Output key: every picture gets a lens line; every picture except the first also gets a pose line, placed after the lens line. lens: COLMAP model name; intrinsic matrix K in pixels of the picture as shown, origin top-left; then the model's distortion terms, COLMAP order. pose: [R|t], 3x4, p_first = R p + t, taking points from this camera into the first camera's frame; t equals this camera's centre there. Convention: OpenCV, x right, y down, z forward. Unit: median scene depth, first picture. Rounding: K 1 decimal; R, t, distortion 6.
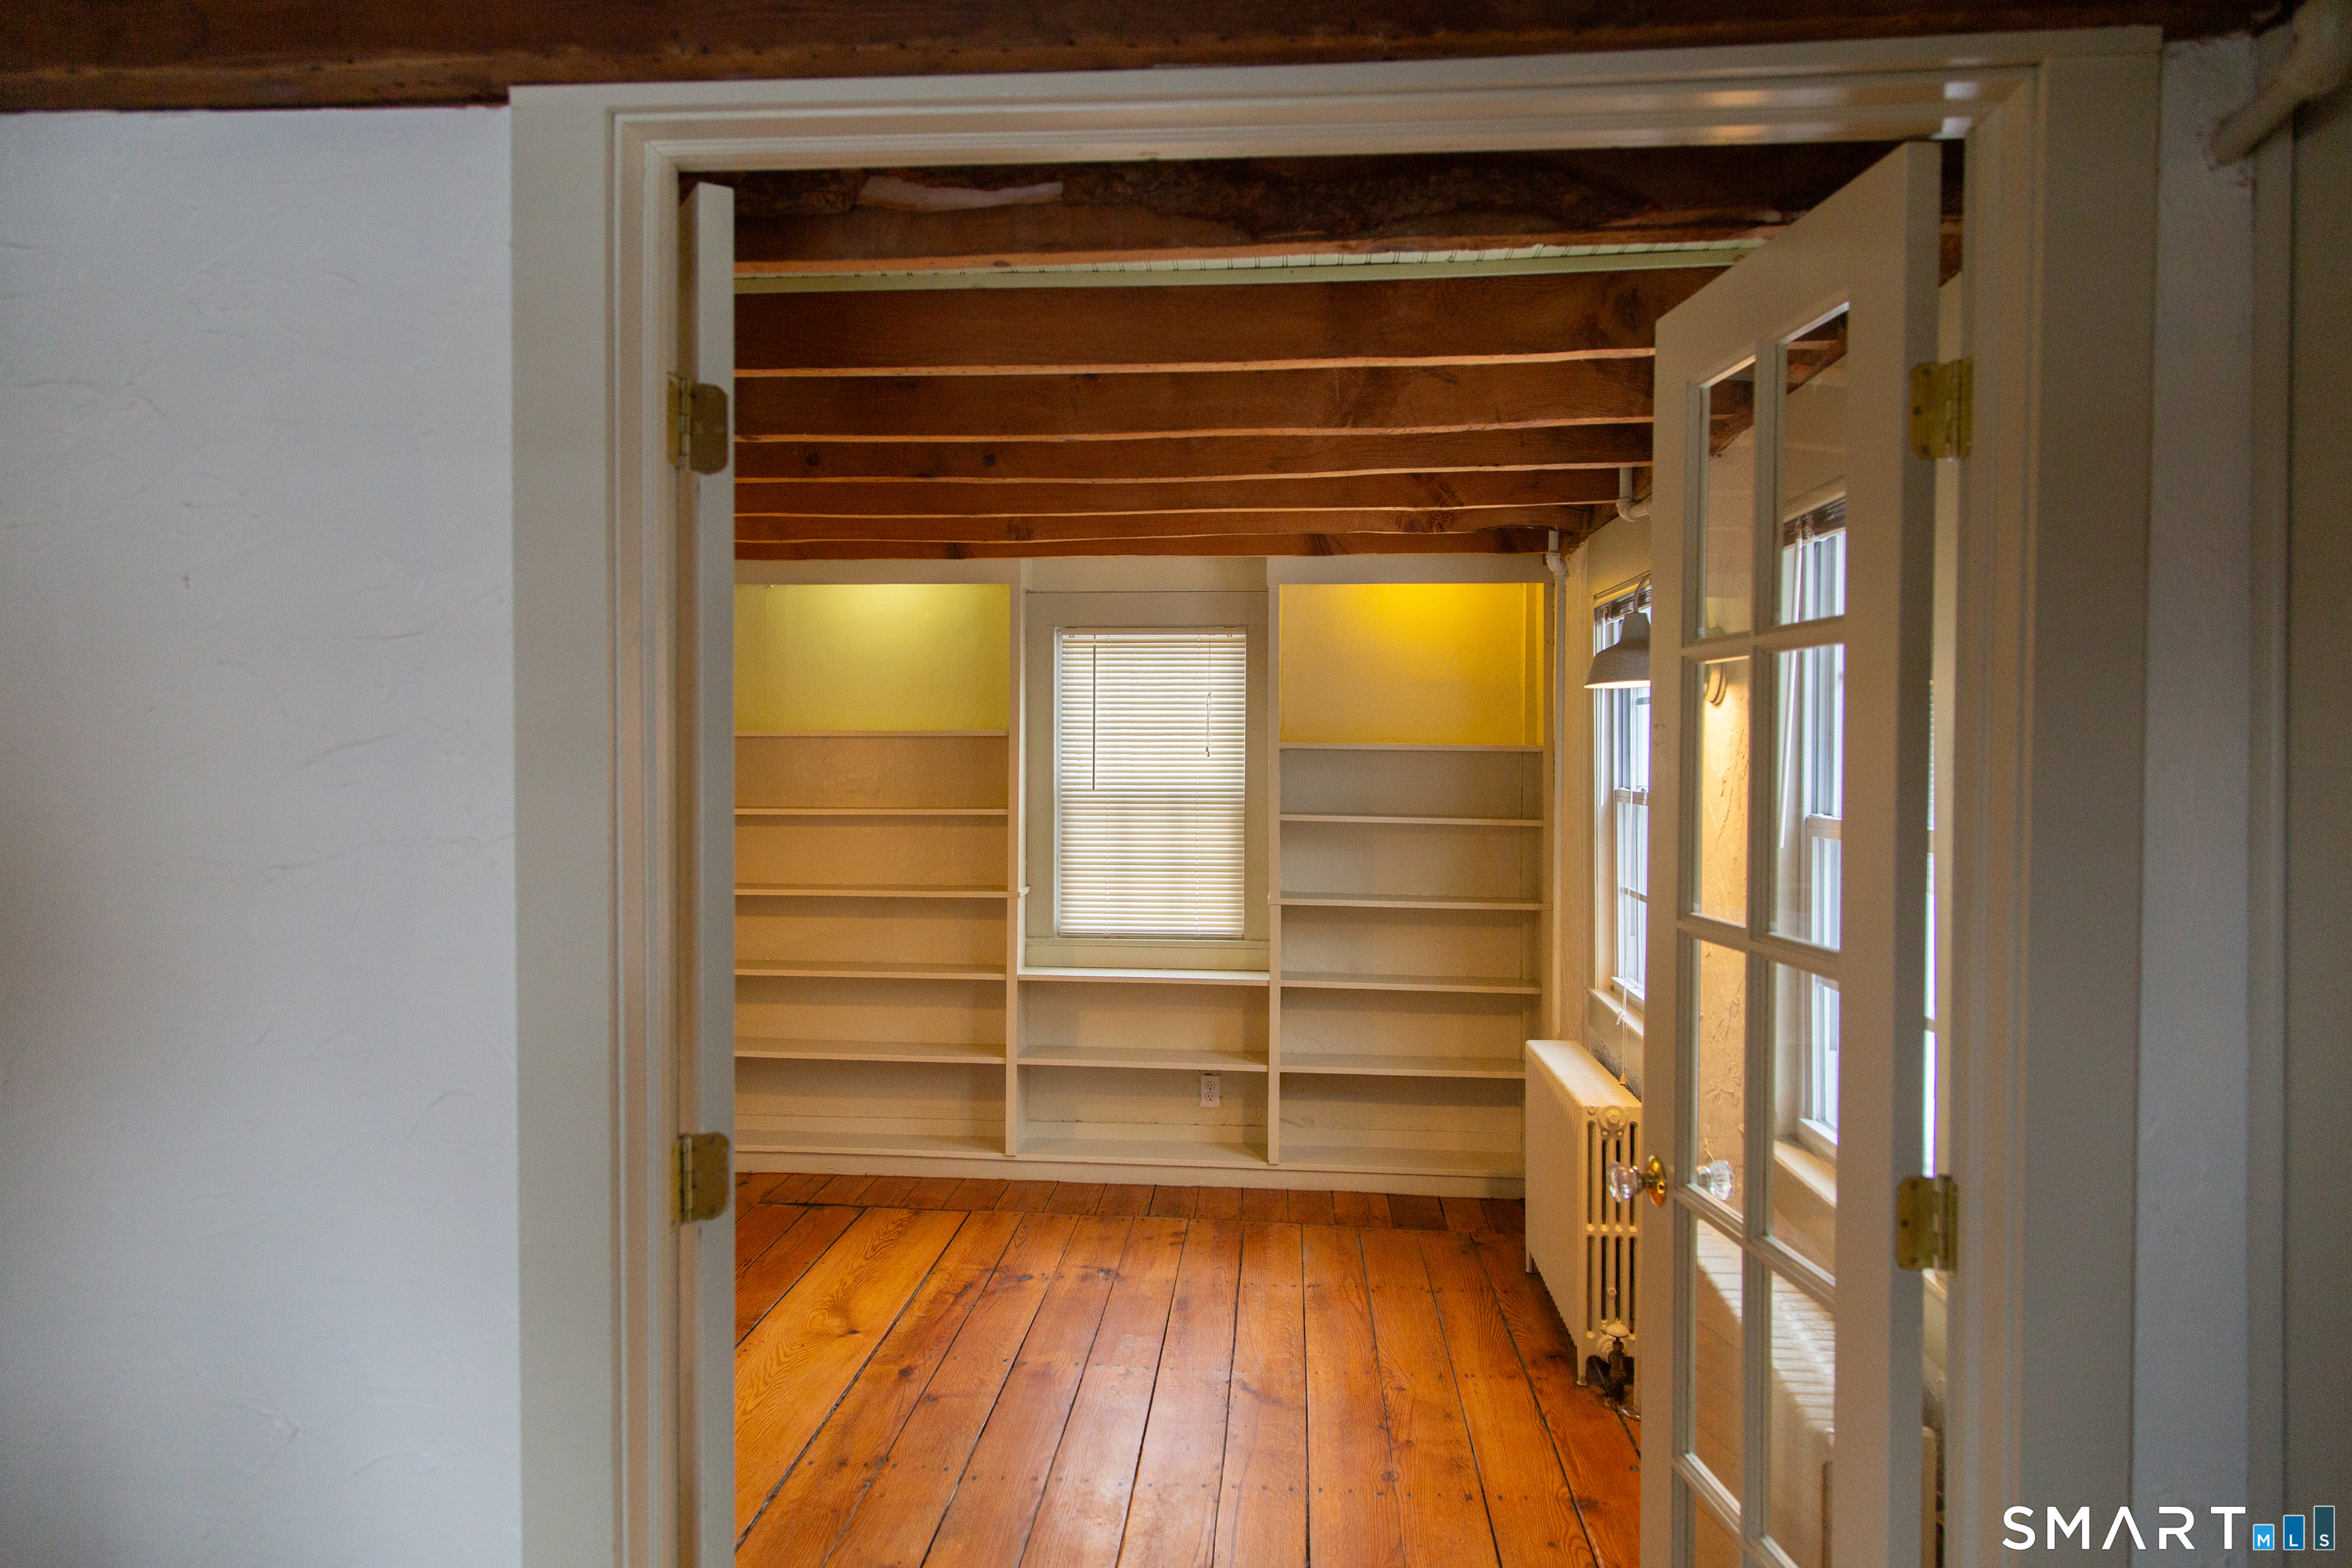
lens RADIAL K [[1559.1, 0, 1167.1], [0, 1559.1, 780.3], [0, 0, 1]] dist [0.015058, -0.002268]
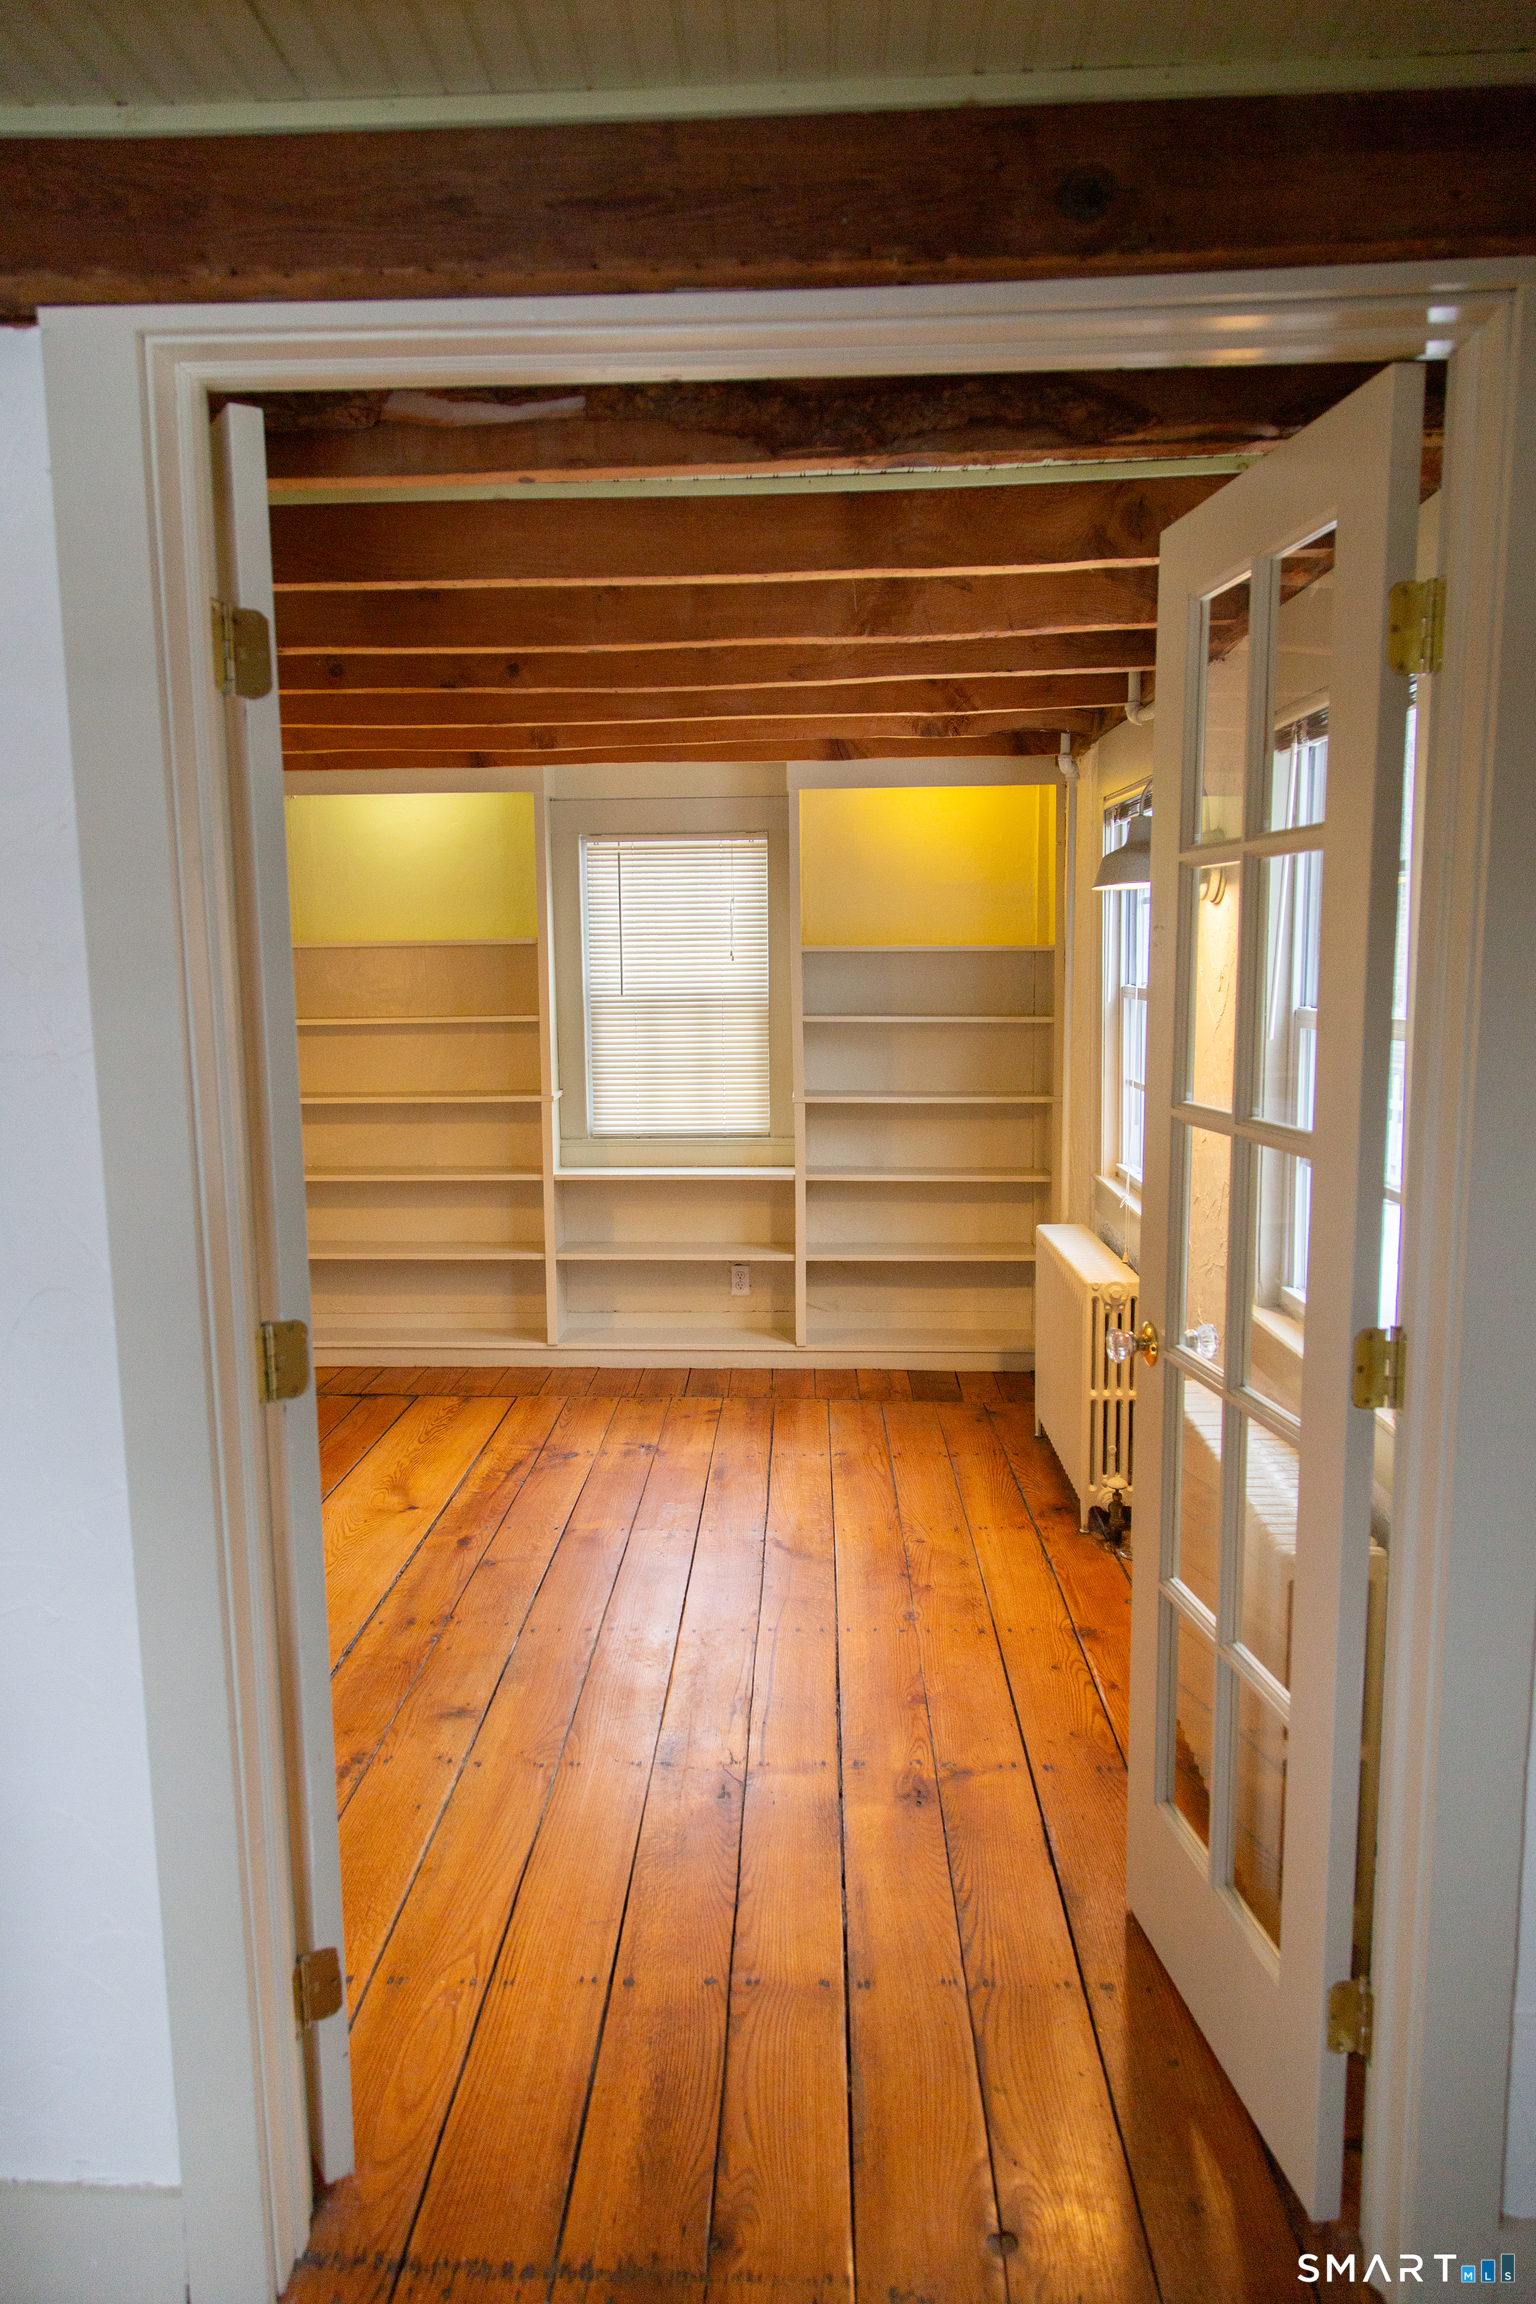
lens RADIAL K [[1527.3, 0, 754.1], [0, 1527.3, 1167.7], [0, 0, 1]] dist [0.015058, -0.002268]
pose [[0.998960, -0.022348, 0.039731, -0.004628], [0.017410, 0.992555, 0.120548, -0.001824], [-0.042129, -0.119731, 0.991912, -0.033588]]
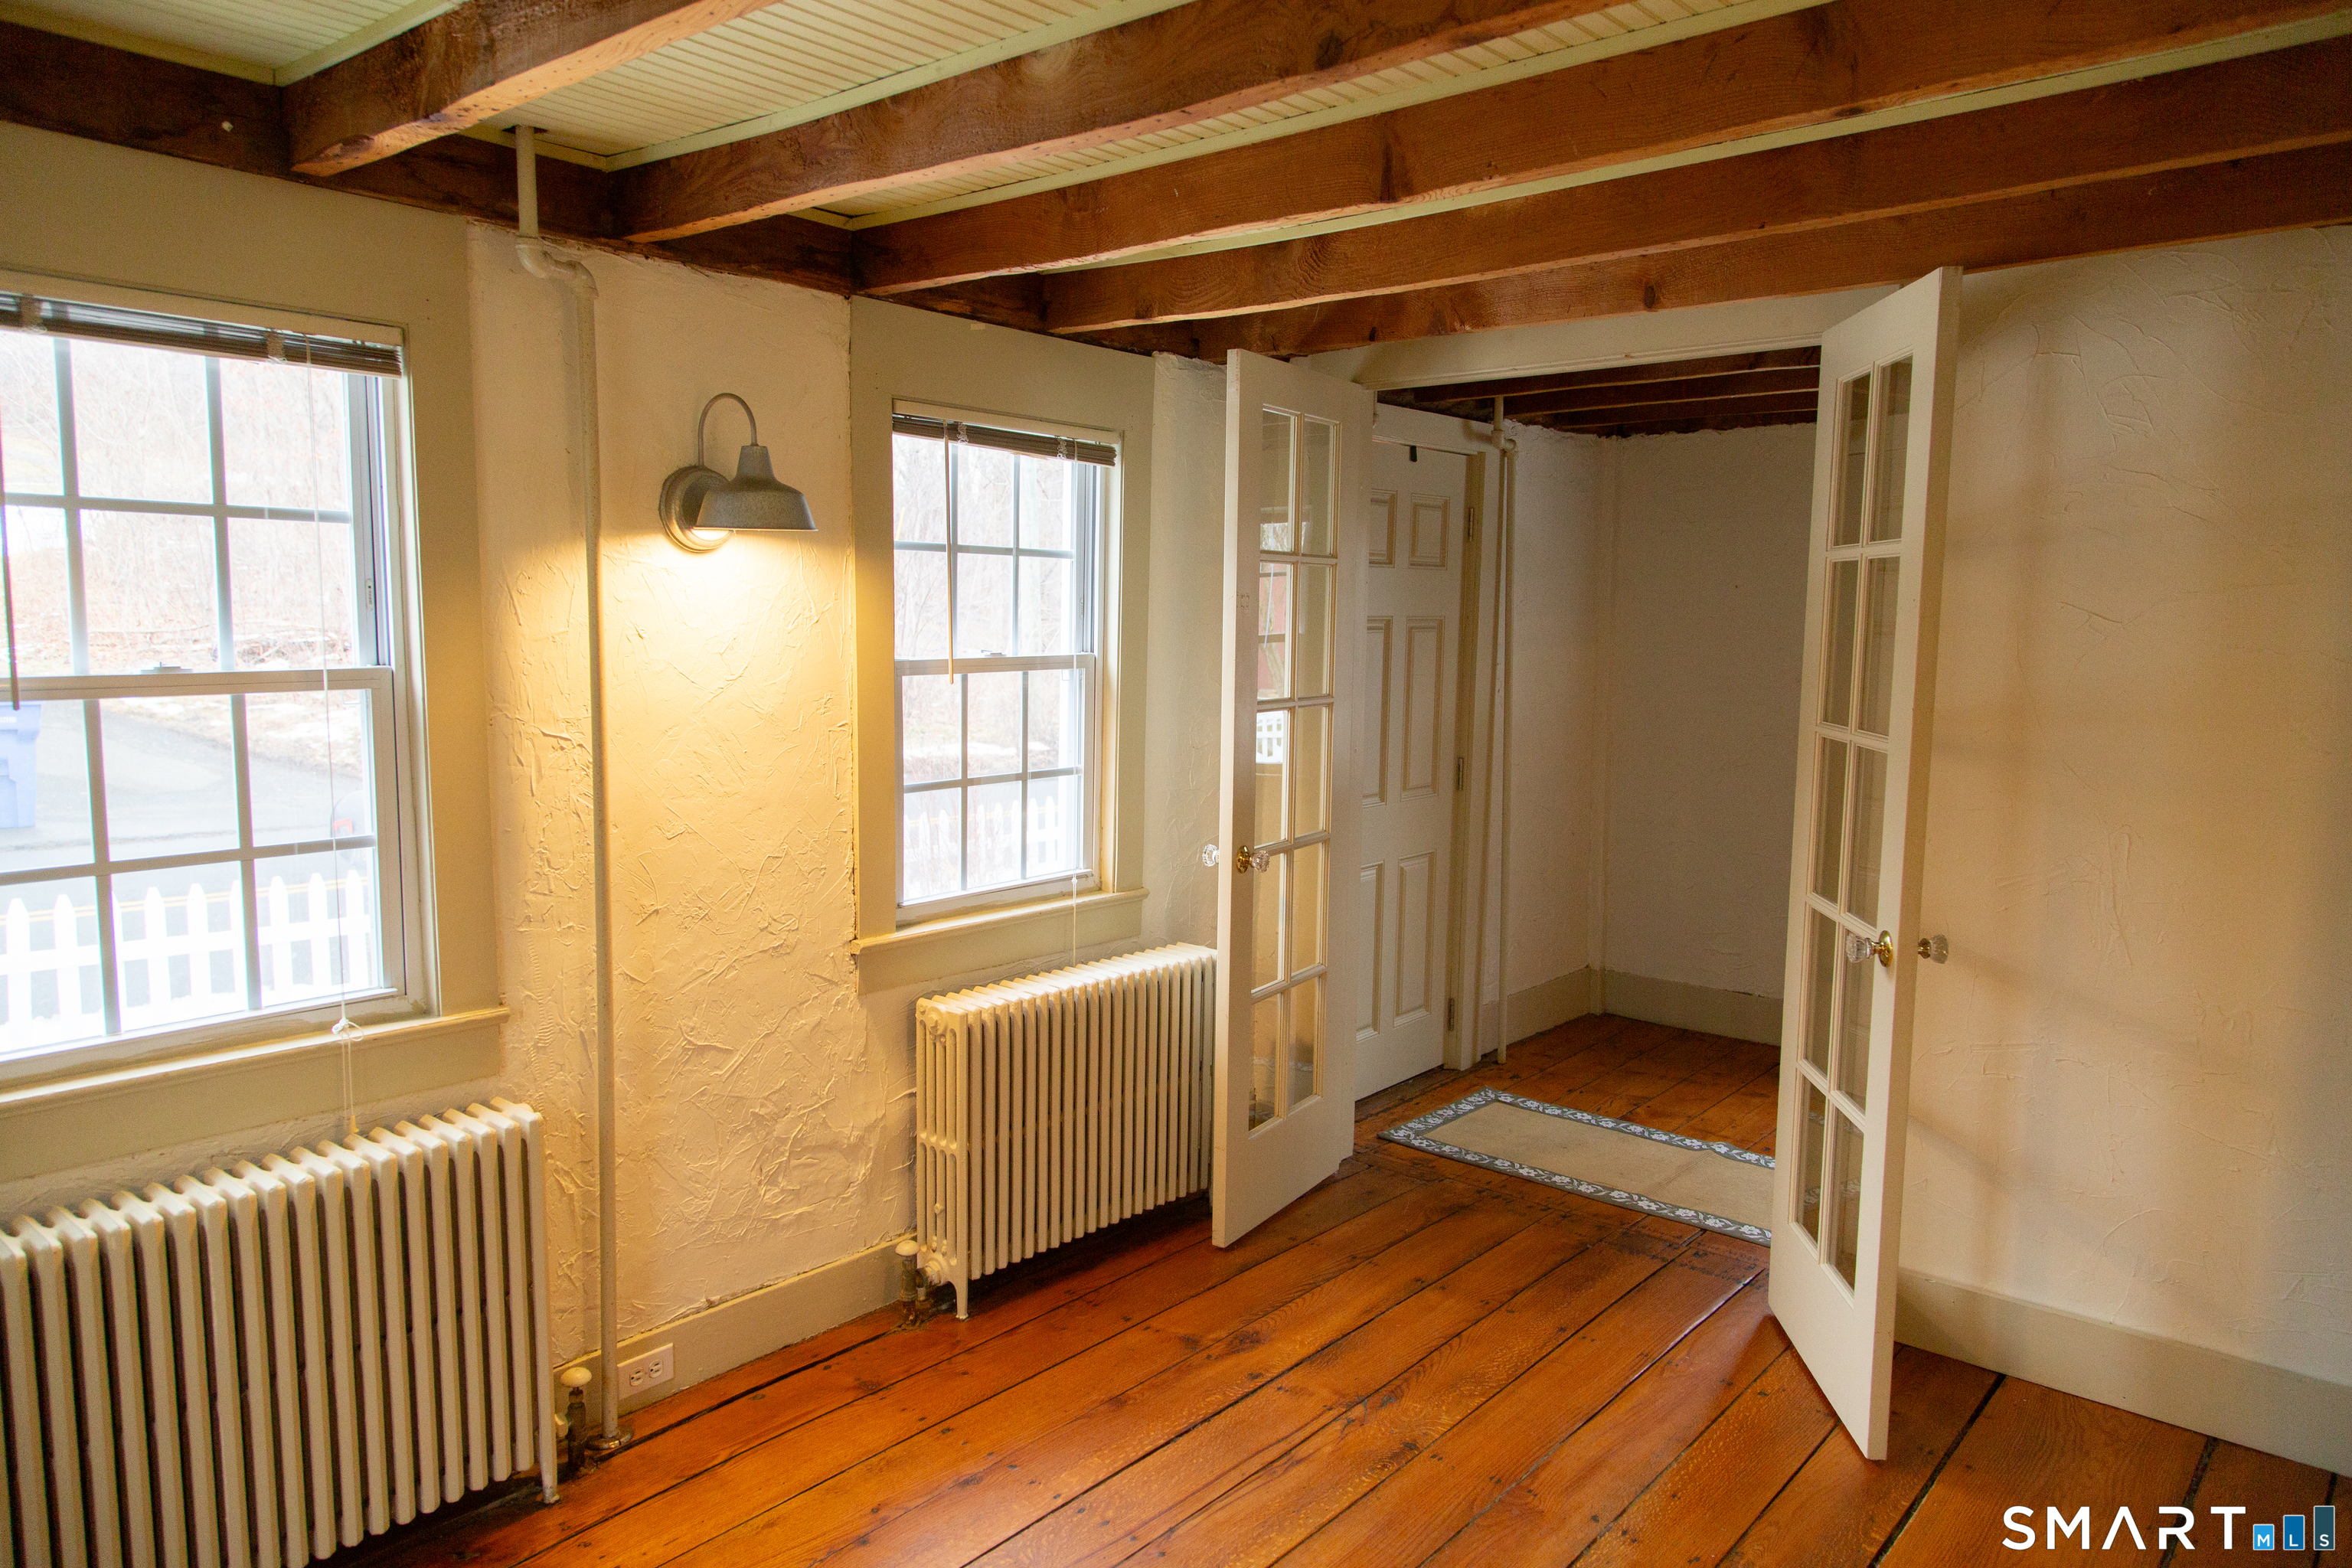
lens RADIAL K [[1559.1, 0, 1167.1], [0, 1559.1, 780.3], [0, 0, 1]] dist [0.015058, -0.002268]
pose [[-0.809091, -0.077291, 0.582578, -0.462463], [-0.001887, 0.991650, 0.128942, -0.041229], [-0.587680, 0.103226, -0.802481, 1.802518]]
